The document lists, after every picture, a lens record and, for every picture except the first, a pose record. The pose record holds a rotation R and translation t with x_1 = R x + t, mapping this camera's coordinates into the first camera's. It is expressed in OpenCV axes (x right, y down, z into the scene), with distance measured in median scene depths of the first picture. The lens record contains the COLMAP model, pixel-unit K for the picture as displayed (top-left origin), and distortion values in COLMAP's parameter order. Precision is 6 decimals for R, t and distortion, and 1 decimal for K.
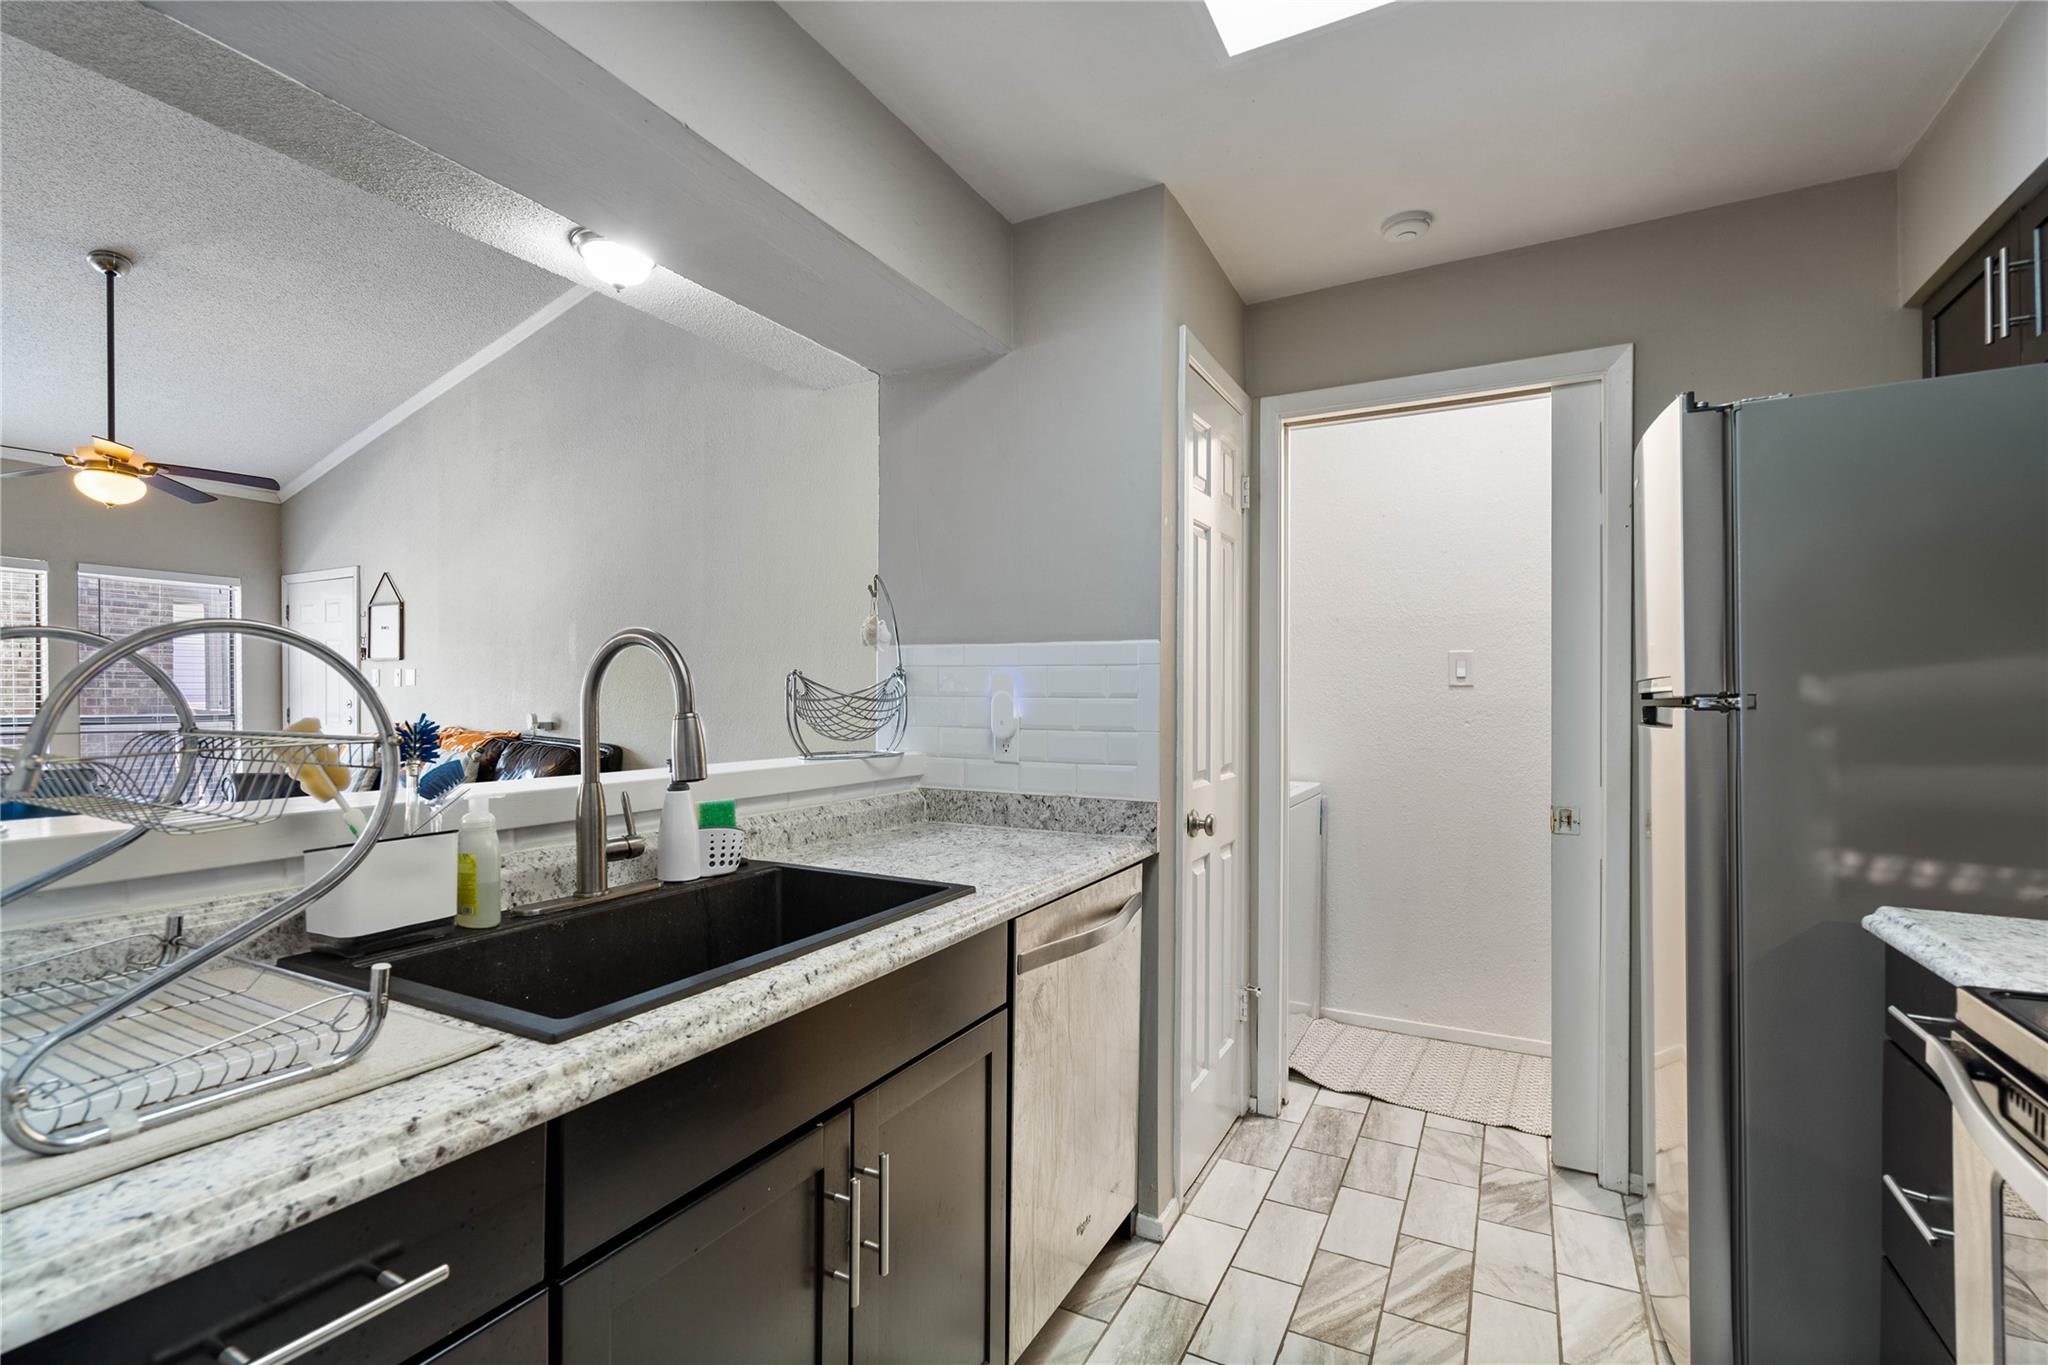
lens RADIAL K [[937.4, 0, 1008.3], [0, 937.4, 699.7], [0, 0, 1]] dist [-0.005406, 0.002353]
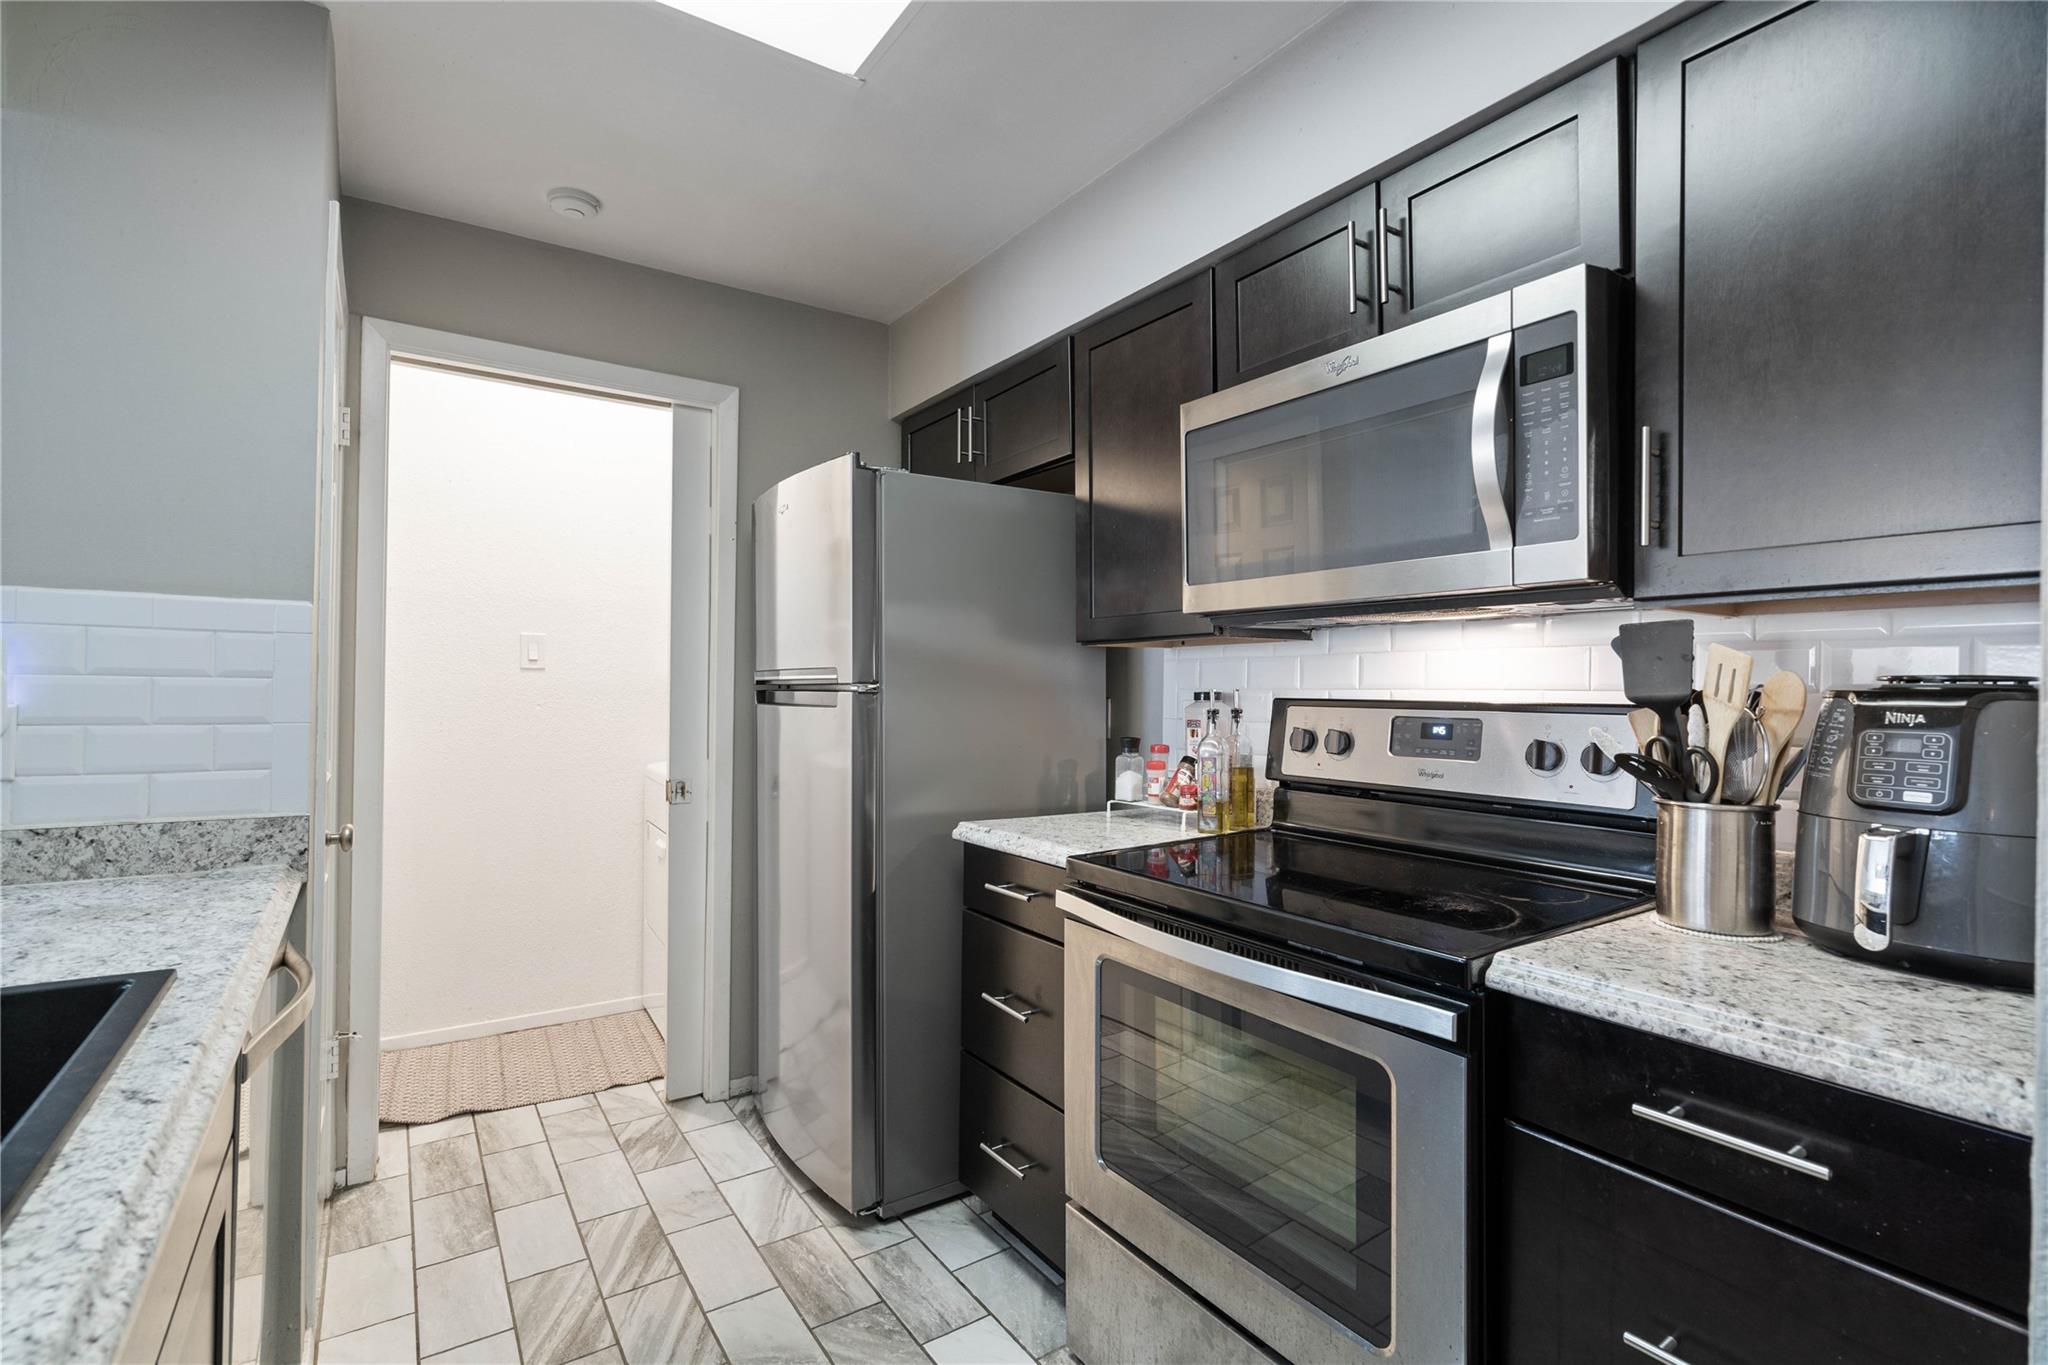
lens RADIAL K [[937.4, 0, 1004.6], [0, 937.4, 680.3], [0, 0, 1]] dist [-0.005406, 0.002353]
pose [[0.463095, 0.010647, 0.886245, -0.239561], [-0.009266, 0.999931, -0.007170, 0.000088], [-0.886260, -0.004892, 0.463162, 0.138379]]
